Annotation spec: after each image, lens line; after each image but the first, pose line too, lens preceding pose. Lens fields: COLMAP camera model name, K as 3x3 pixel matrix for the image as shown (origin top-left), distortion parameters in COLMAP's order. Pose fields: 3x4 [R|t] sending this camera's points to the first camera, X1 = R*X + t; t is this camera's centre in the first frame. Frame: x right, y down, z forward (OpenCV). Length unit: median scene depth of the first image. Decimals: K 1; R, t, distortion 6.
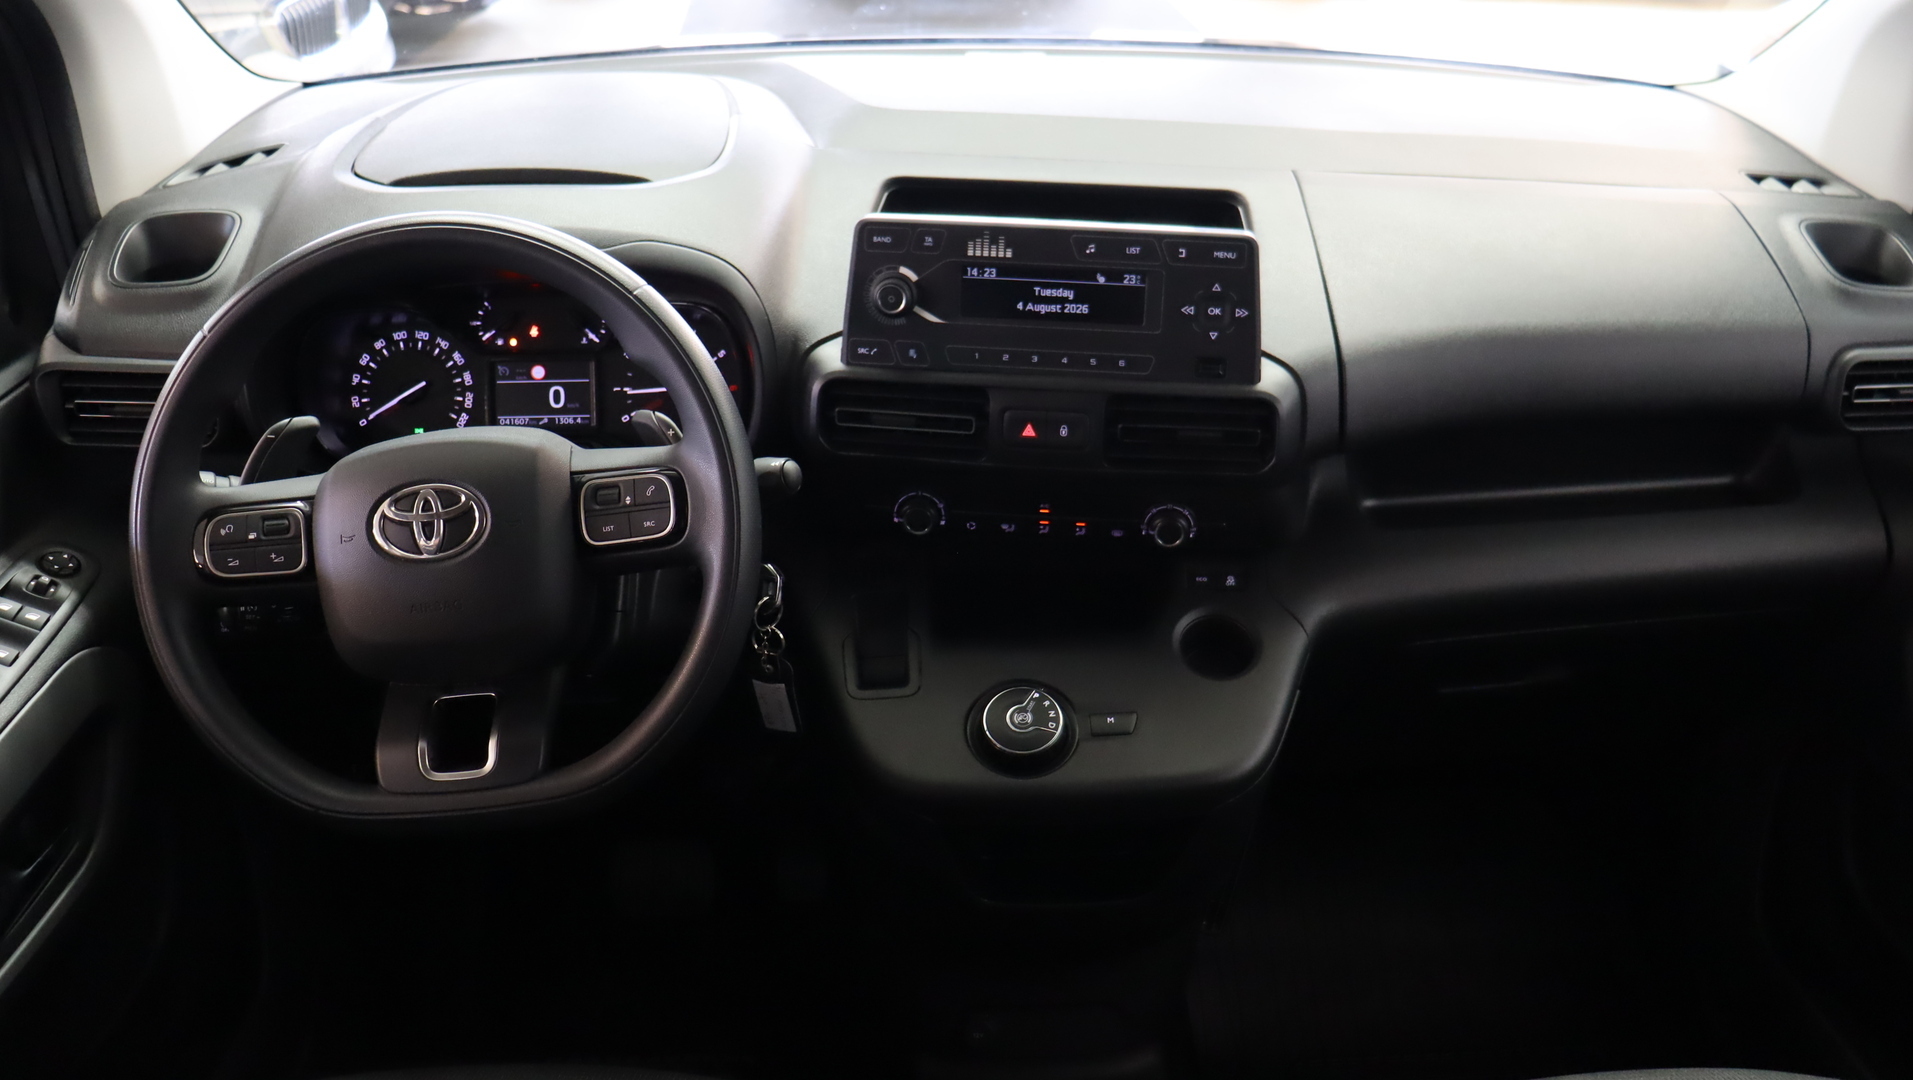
lens RADIAL K [[1564.2, 0, 957.2], [0, 1564.2, 541.7], [0, 0, 1]] dist [-0.110598, 0.014820]
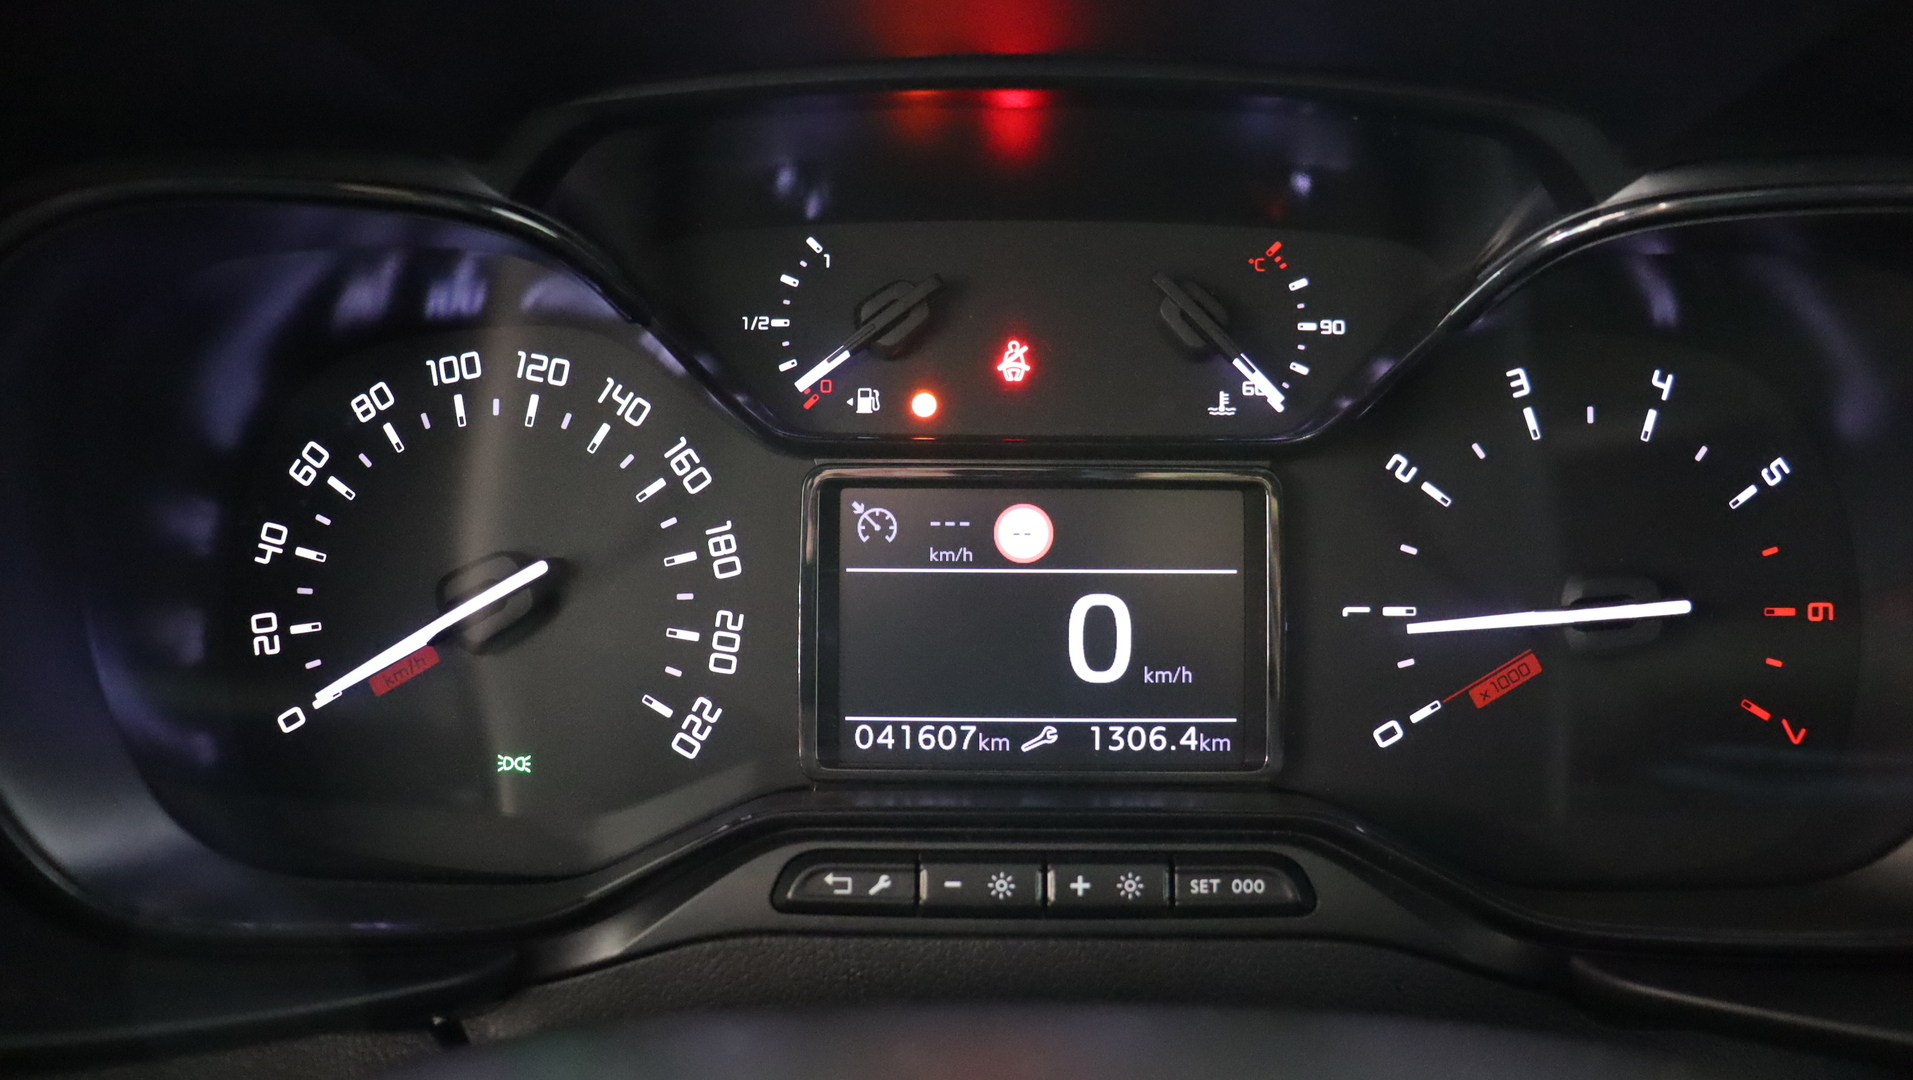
lens RADIAL K [[1564.2, 0, 957.8], [0, 1564.2, 535.0], [0, 0, 1]] dist [-0.110598, 0.014820]
pose [[0.996815, 0.016316, -0.078067, -0.262301], [-0.024839, 0.993679, -0.109473, -0.082760], [0.075787, 0.111063, 0.990919, 0.764232]]
